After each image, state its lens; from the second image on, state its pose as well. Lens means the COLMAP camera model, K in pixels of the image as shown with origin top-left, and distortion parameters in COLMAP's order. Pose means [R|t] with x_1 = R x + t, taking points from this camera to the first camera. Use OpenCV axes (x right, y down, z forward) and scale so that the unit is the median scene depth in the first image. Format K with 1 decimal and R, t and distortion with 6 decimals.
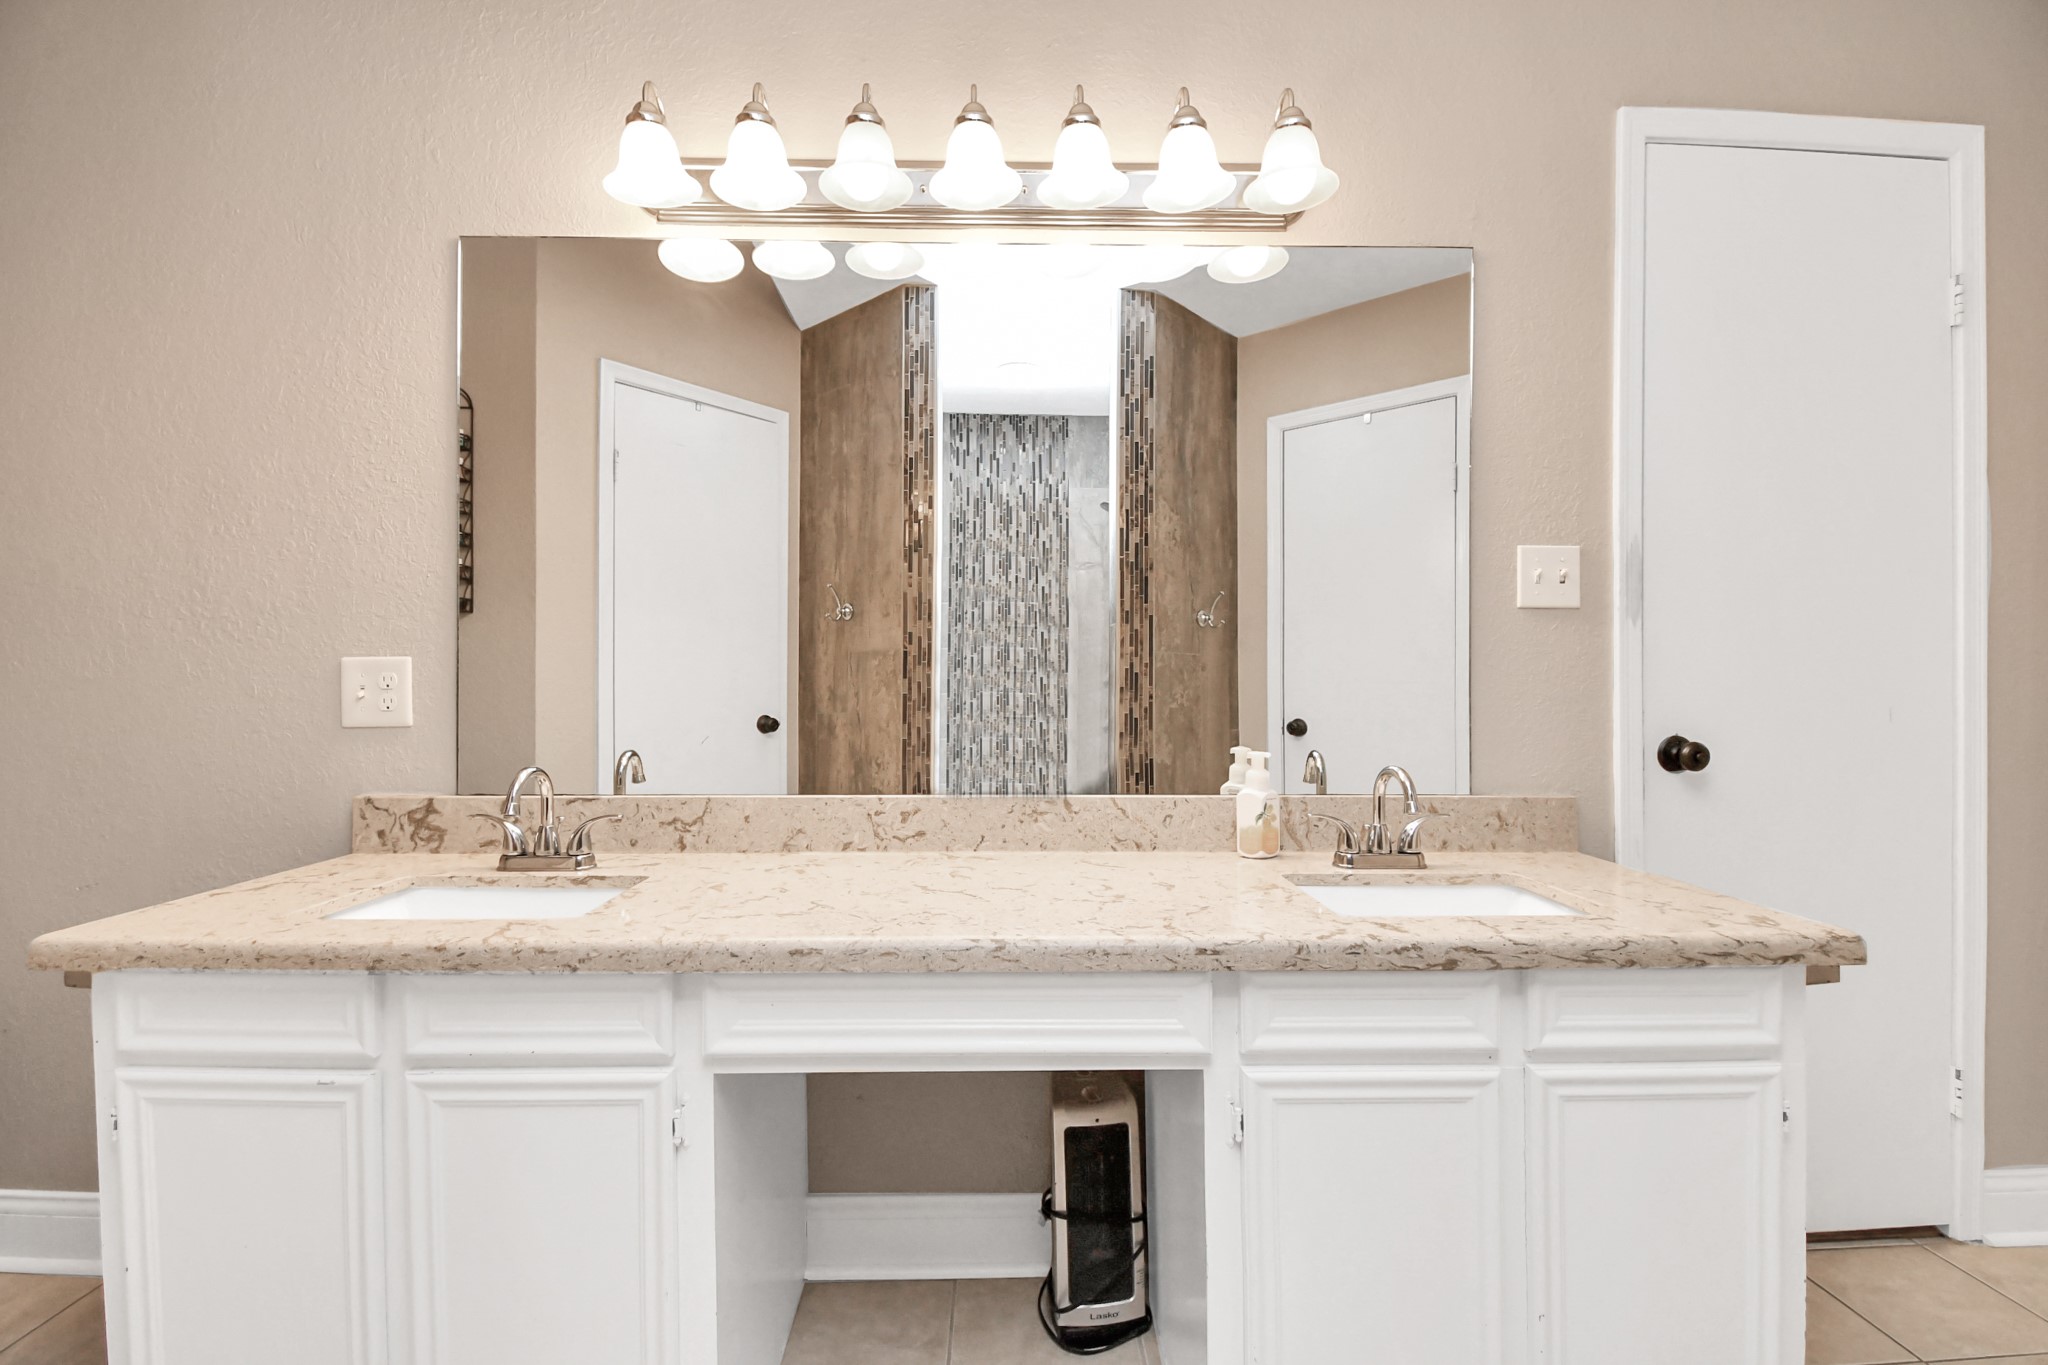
lens RADIAL K [[945.4, 0, 971.3], [0, 945.4, 688.3], [0, 0, 1]] dist [0.010341, -0.015301]
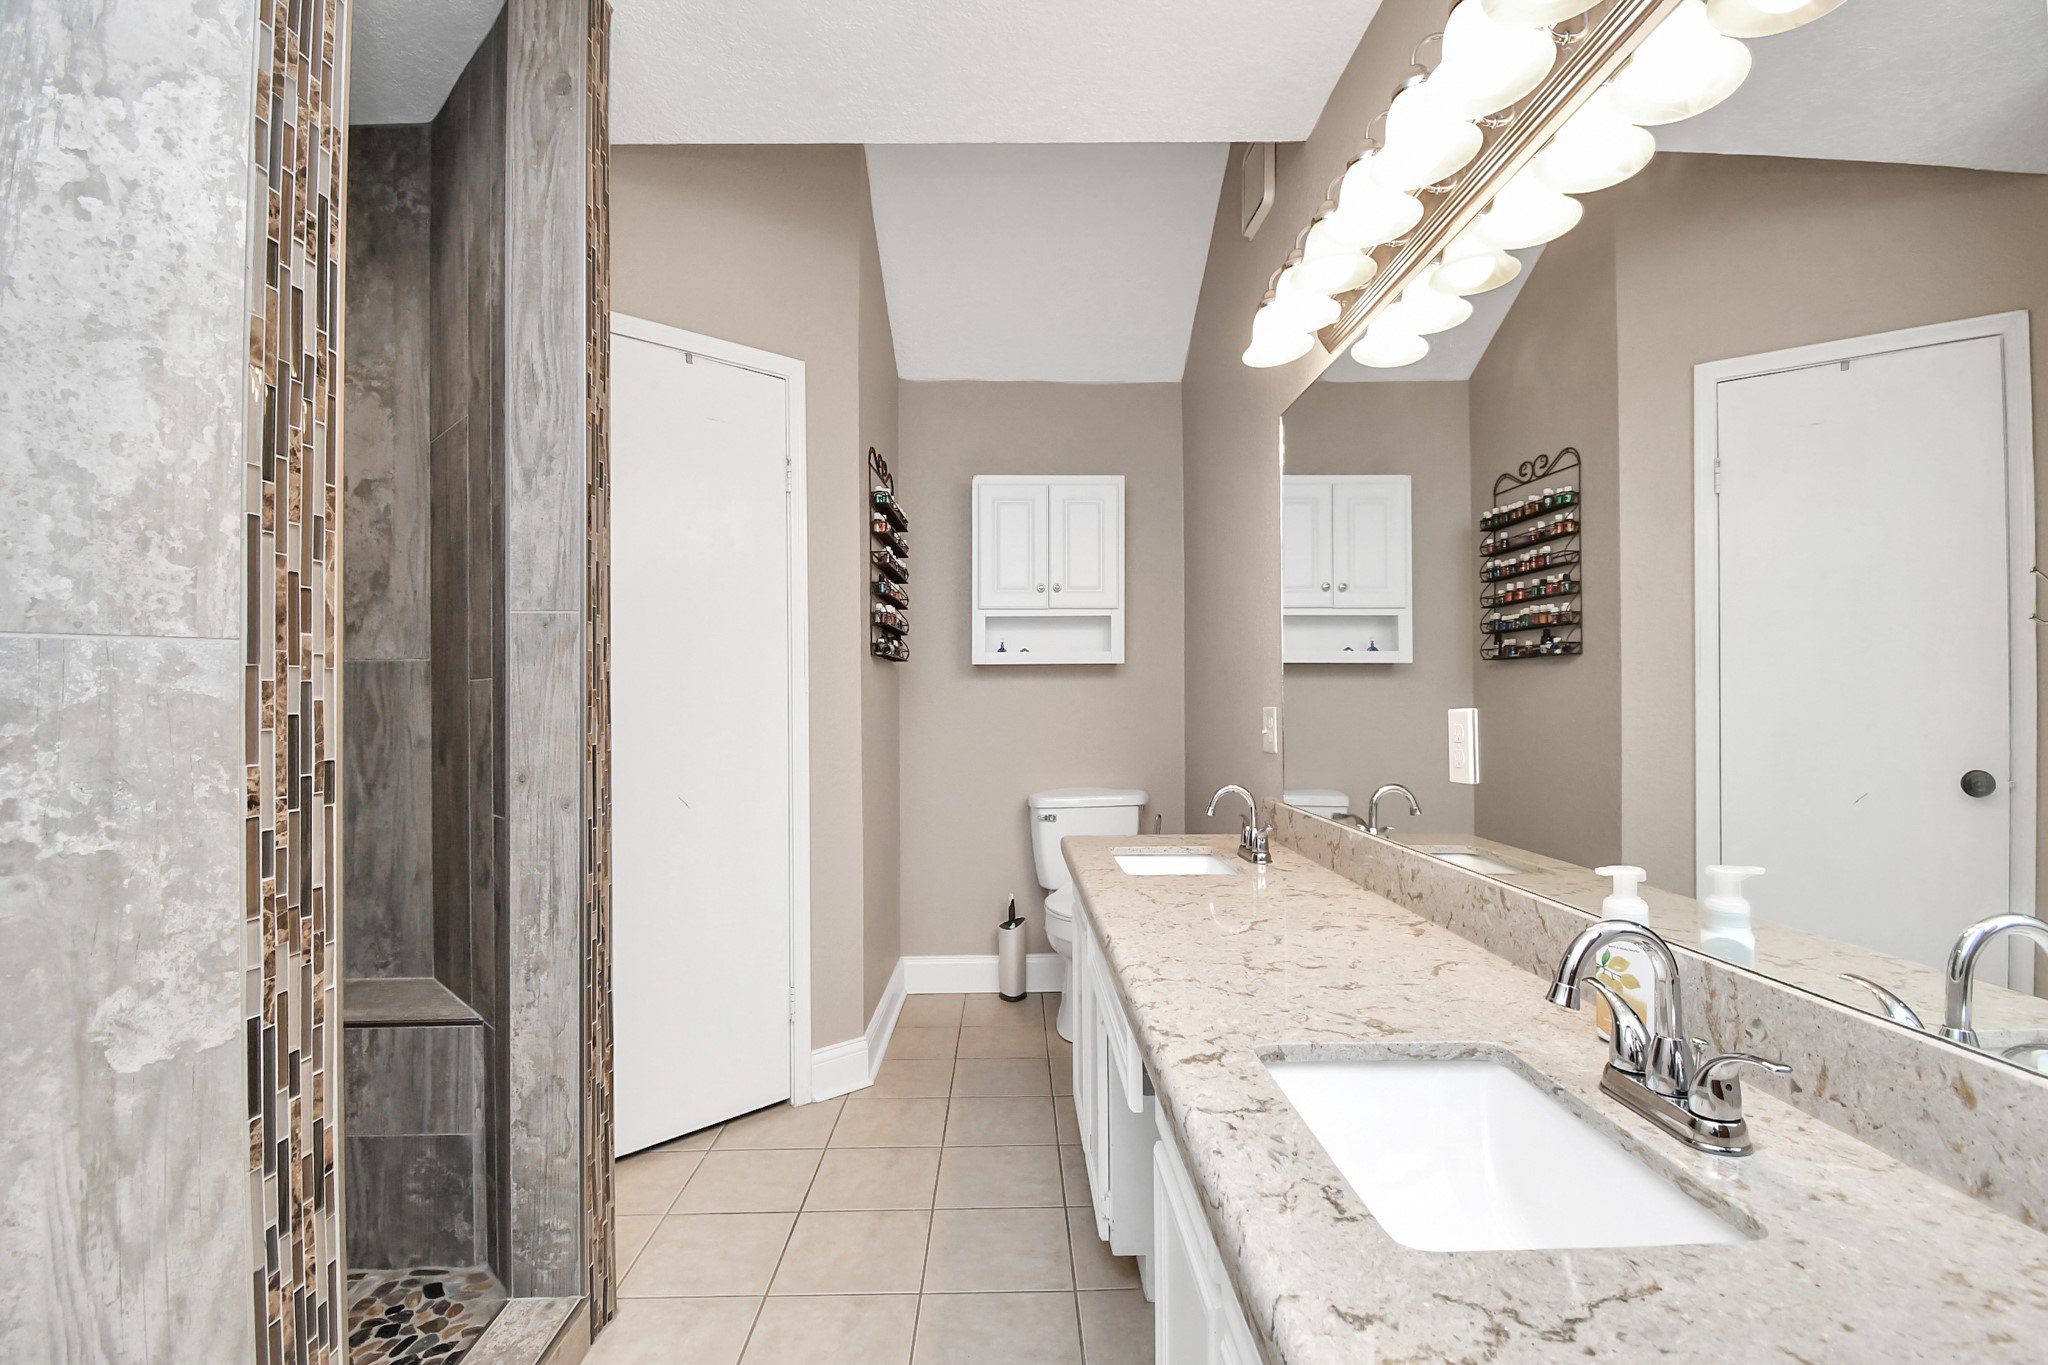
lens RADIAL K [[961.3, 0, 1019.8], [0, 961.3, 689.4], [0, 0, 1]] dist [0.003324, -0.009139]
pose [[-0.001380, -0.015775, -0.999875, 0.904954], [0.002778, 0.999872, -0.015779, -0.039763], [0.999995, -0.002799, -0.001336, 0.592324]]
